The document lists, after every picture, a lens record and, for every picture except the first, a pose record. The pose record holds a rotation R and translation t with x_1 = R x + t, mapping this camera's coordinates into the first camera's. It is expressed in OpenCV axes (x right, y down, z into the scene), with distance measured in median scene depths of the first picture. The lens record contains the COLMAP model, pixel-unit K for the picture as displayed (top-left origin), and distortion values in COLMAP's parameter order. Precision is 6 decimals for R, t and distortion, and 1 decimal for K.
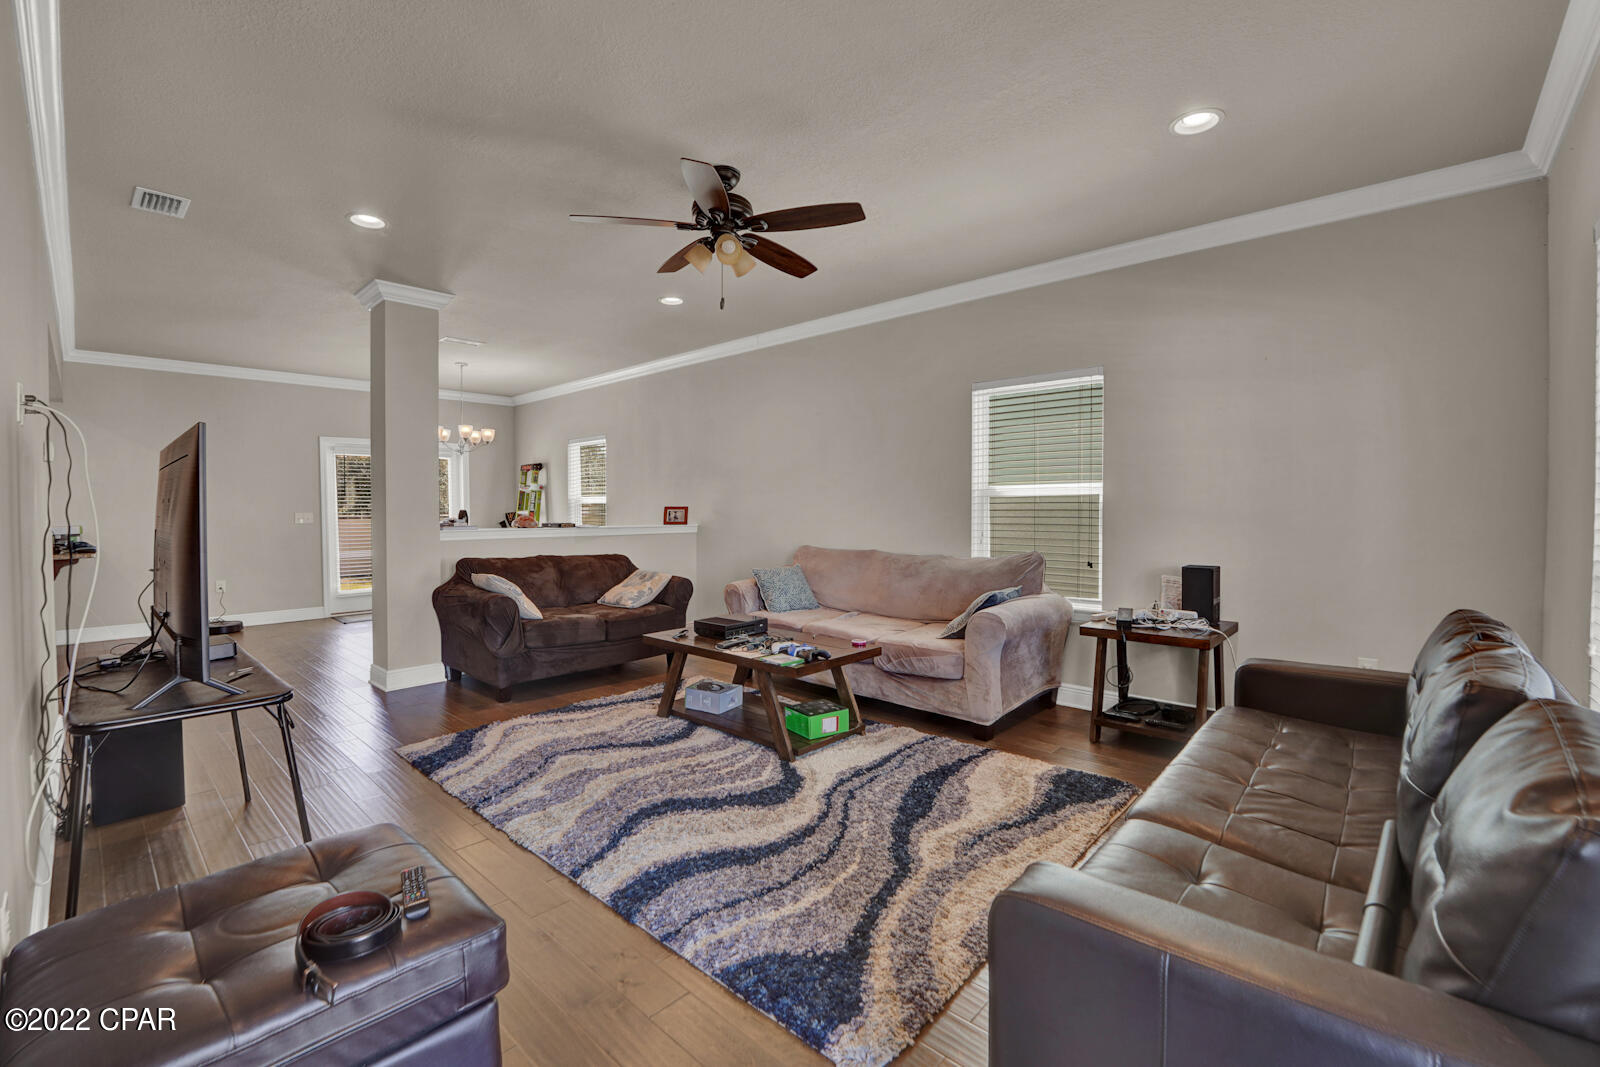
lens RADIAL K [[663.3, 0, 800.0], [0, 663.3, 533.5], [0, 0, 1]] dist [0.000068, -0.000090]
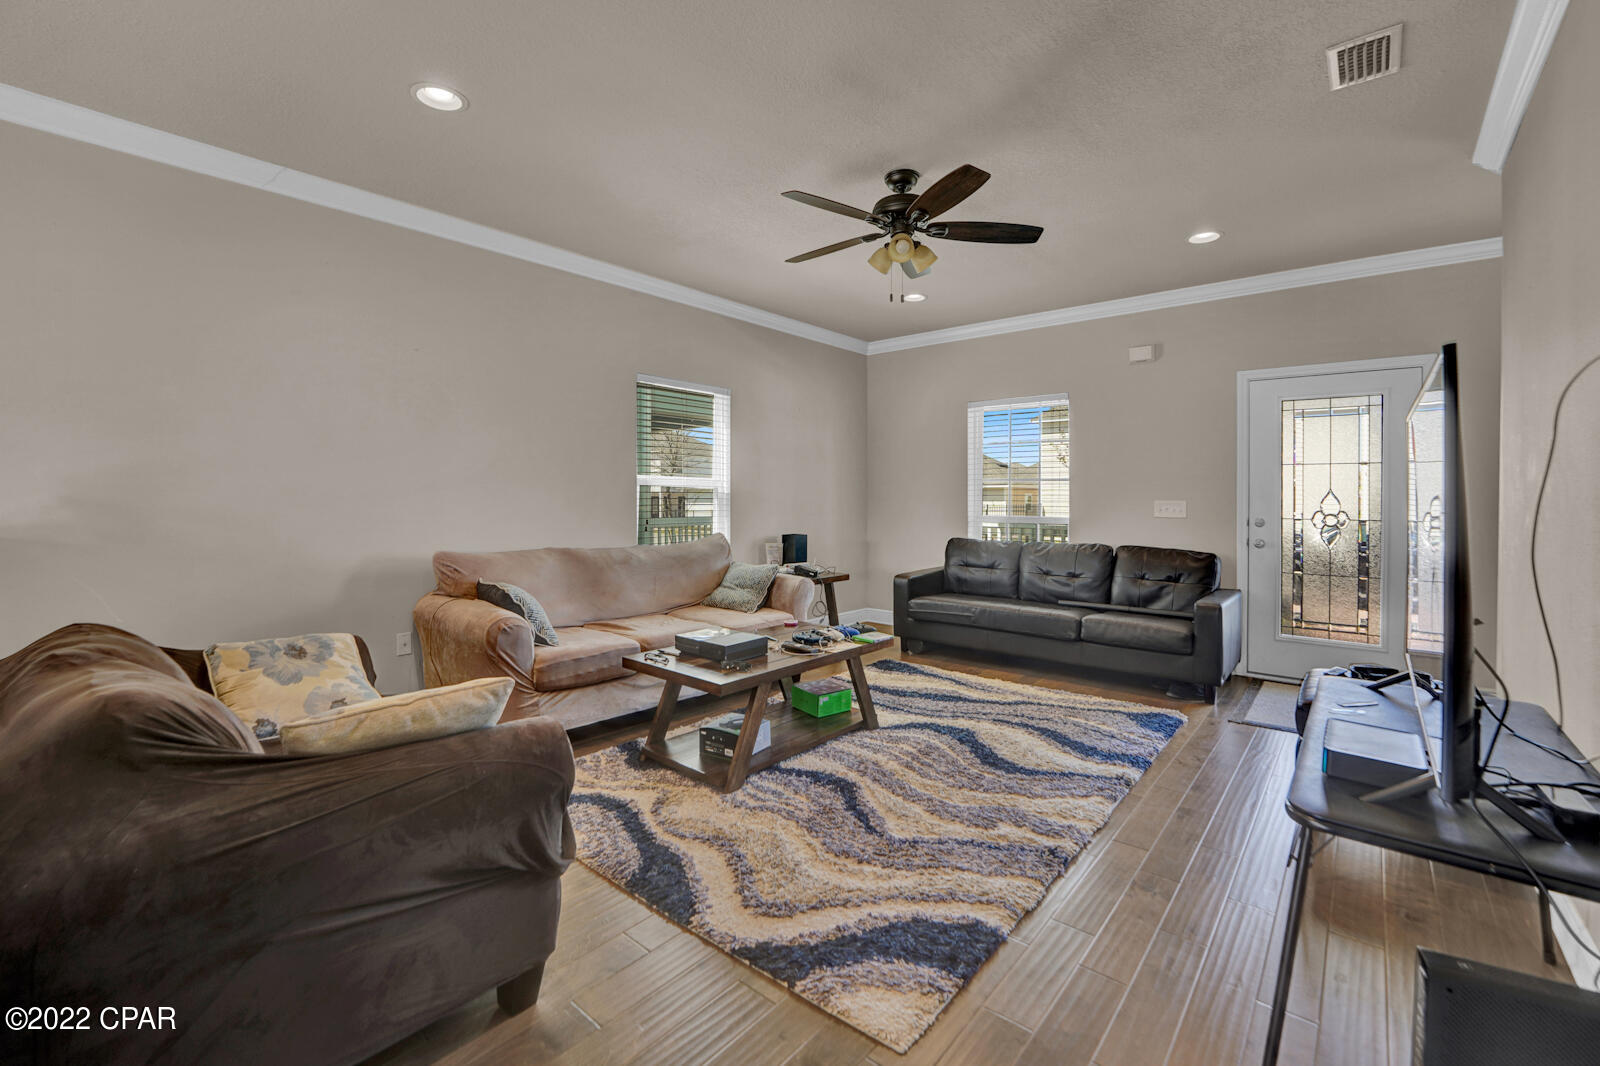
lens RADIAL K [[691.9, 0, 803.2], [0, 691.9, 511.2], [0, 0, 1]] dist [-0.000680, 0.000020]
pose [[-0.048869, -0.013239, 0.998717, -1.102753], [0.024286, 0.999601, 0.014439, -0.026502], [-0.998510, 0.024961, -0.048528, 1.138327]]
